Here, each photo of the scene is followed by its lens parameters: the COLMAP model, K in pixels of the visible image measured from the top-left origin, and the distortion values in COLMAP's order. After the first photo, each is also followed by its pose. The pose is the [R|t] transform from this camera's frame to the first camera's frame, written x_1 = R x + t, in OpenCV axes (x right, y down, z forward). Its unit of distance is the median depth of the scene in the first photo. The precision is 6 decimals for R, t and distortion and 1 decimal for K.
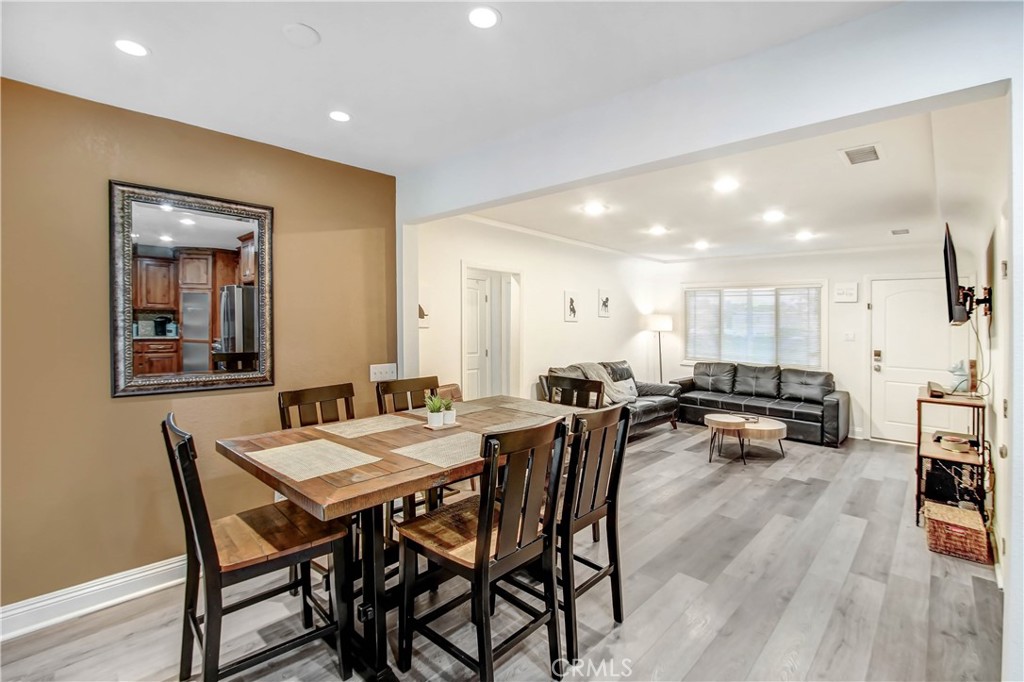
lens RADIAL K [[467.3, 0, 516.4], [0, 467.3, 286.6], [0, 0, 1]] dist [-0.002300, -0.000055]
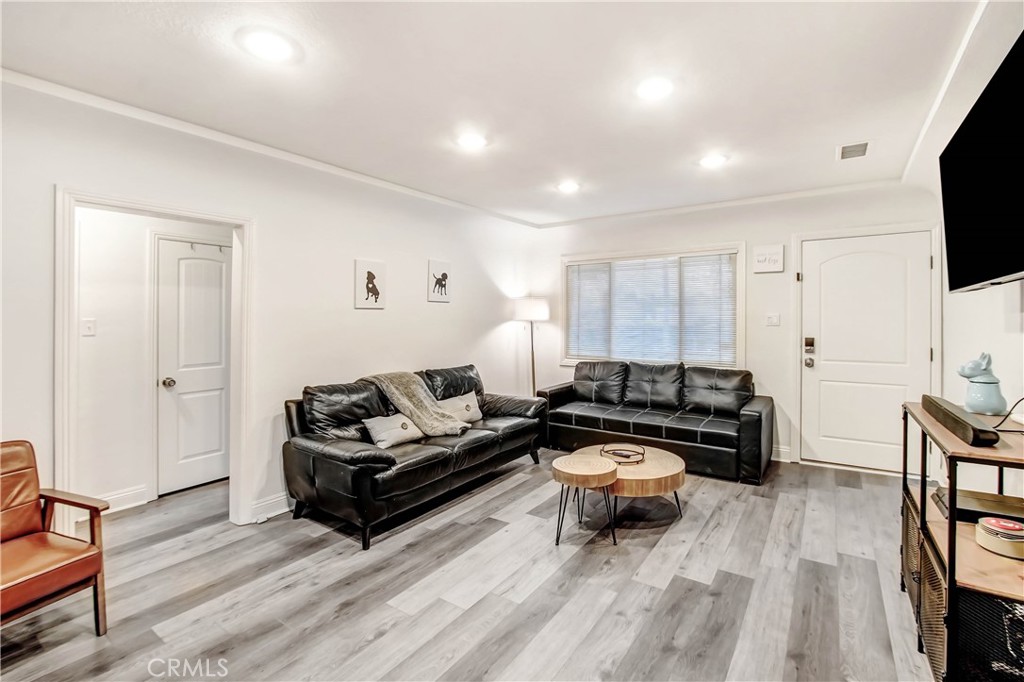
lens RADIAL K [[458.1, 0, 516.6], [0, 458.1, 304.6], [0, 0, 1]] dist [-0.014238, 0.000107]
pose [[0.990593, -0.024158, 0.134692, 0.228406], [0.018049, 0.998760, 0.046395, 0.043810], [-0.135646, -0.043527, 0.989801, 0.359456]]
